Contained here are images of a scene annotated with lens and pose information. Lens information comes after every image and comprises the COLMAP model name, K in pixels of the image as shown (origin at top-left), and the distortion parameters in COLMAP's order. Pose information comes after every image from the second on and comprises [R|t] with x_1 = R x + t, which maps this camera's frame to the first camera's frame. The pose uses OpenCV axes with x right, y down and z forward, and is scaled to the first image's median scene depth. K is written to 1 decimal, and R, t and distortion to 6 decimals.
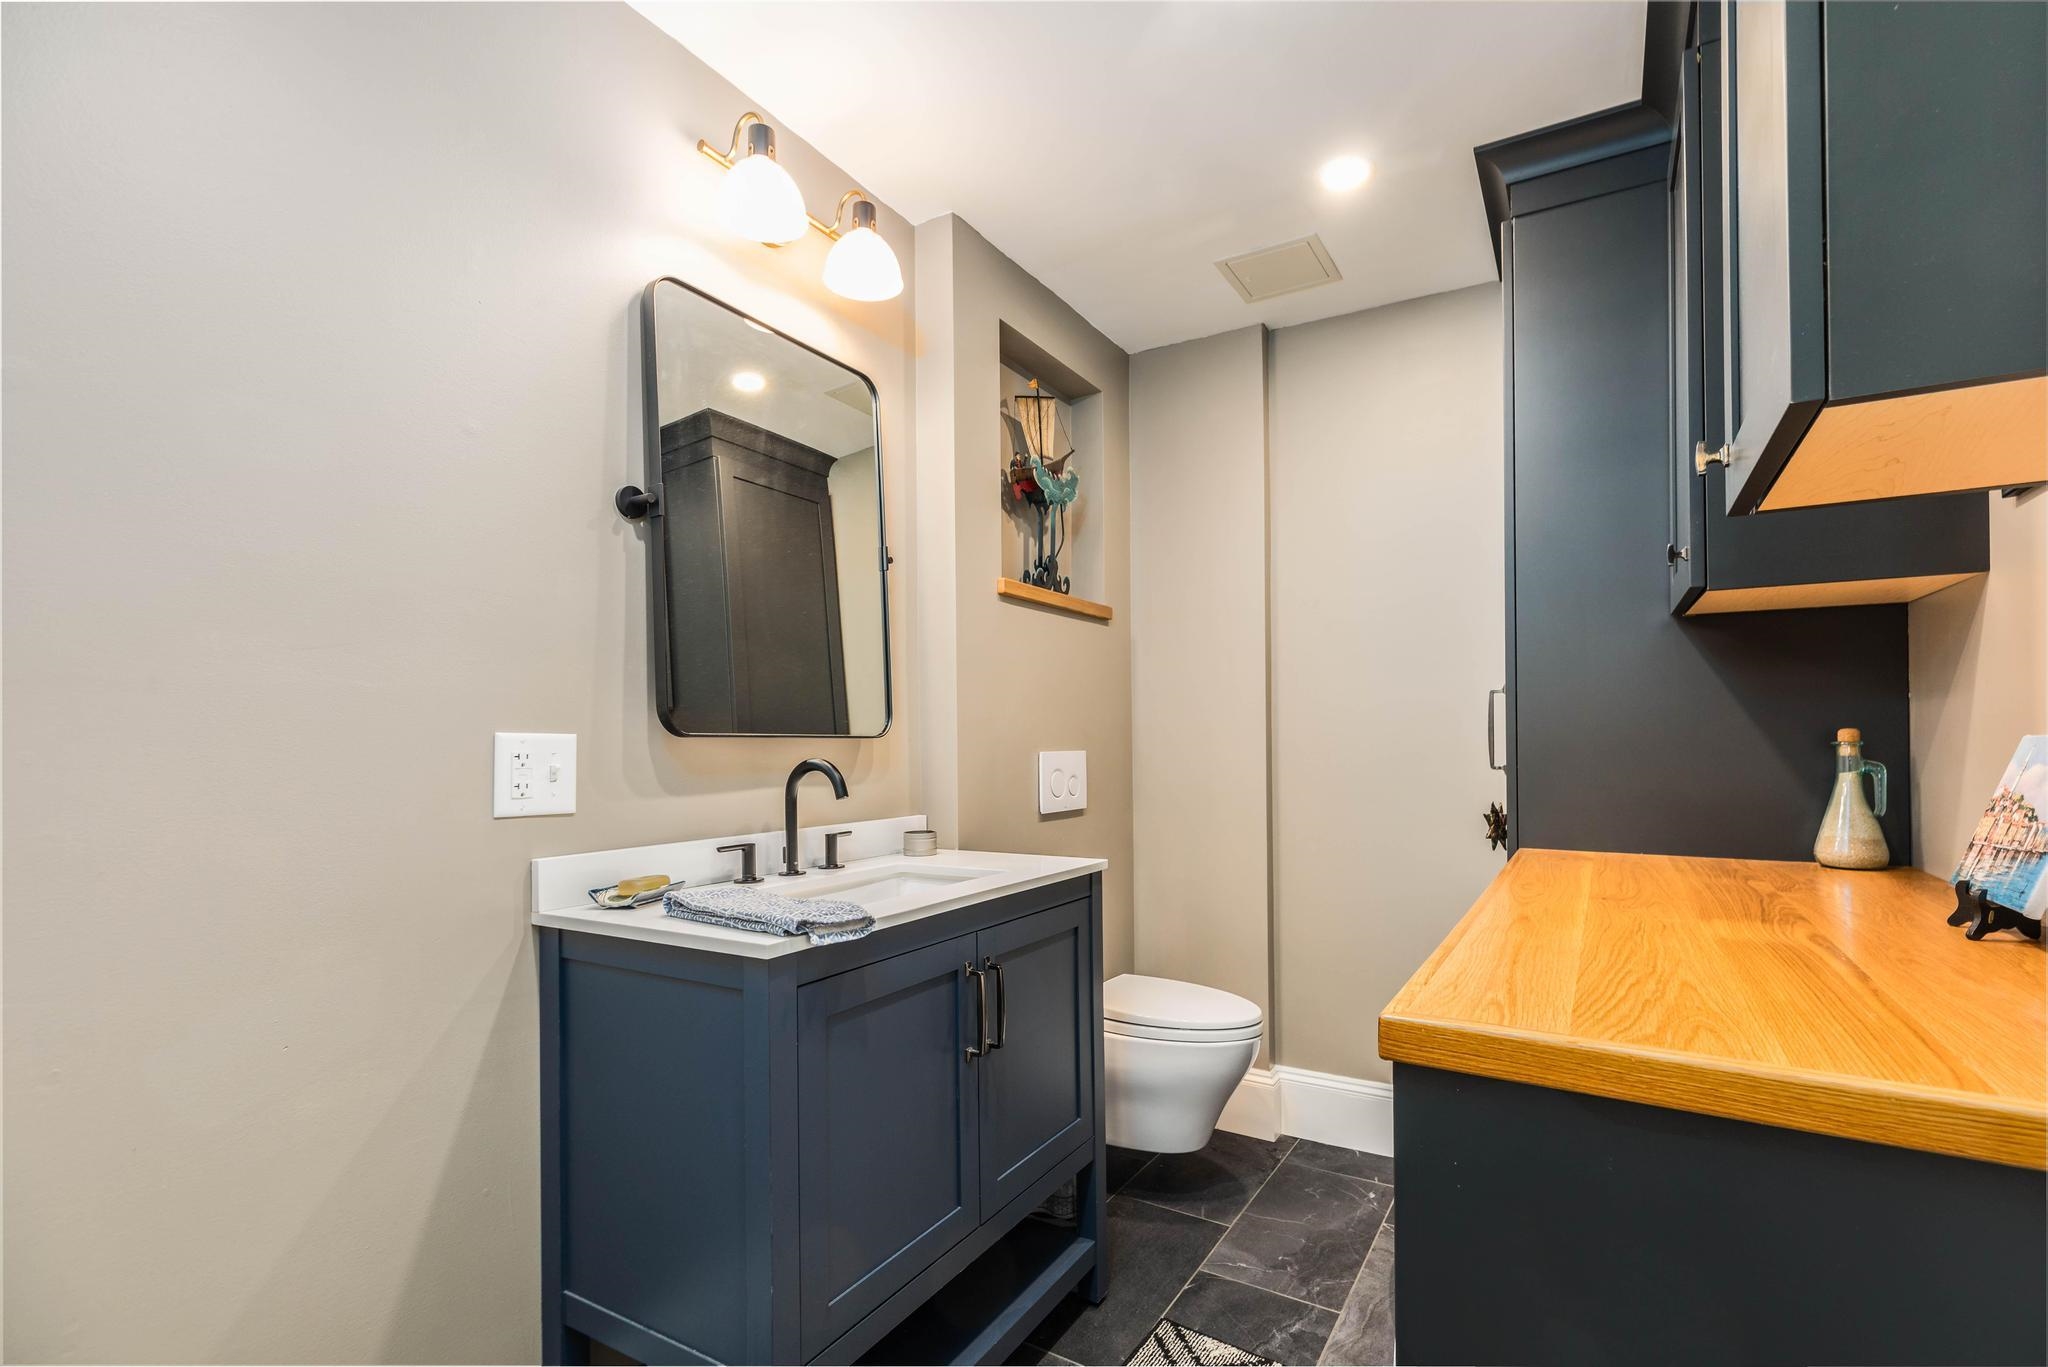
lens RADIAL K [[932.6, 0, 1027.7], [0, 932.6, 711.7], [0, 0, 1]] dist [0.000523, 0.000184]
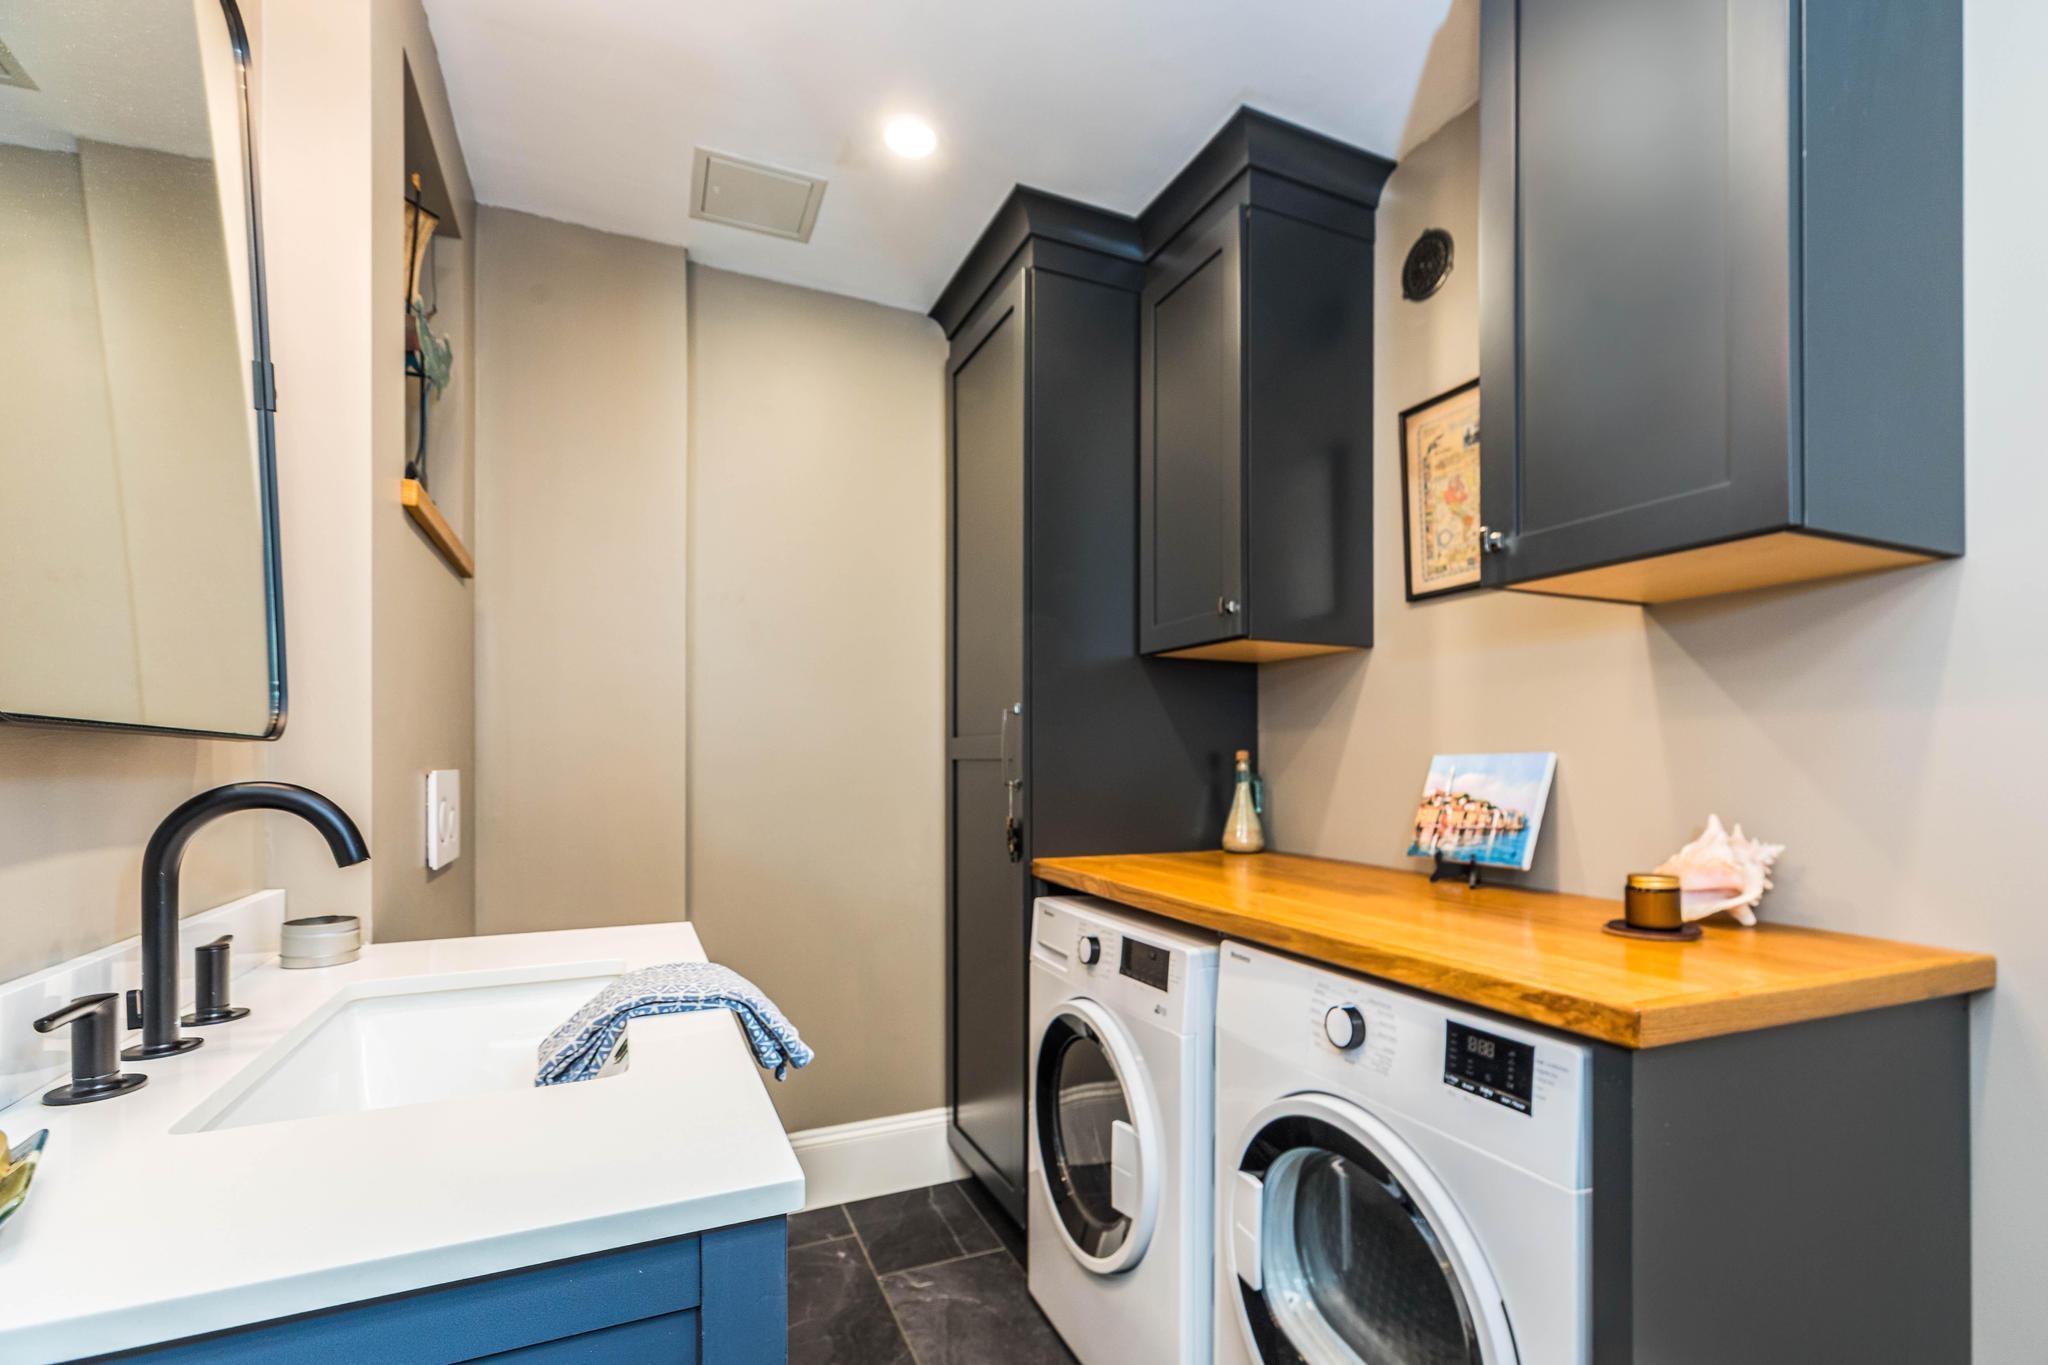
lens RADIAL K [[954.5, 0, 1047.3], [0, 954.5, 729.9], [0, 0, 1]] dist [0.026040, 0.000104]
pose [[0.563293, 0.032169, 0.825631, -0.402457], [-0.031867, 0.999344, -0.017195, 0.019185], [-0.825642, -0.016625, 0.563949, 0.399738]]
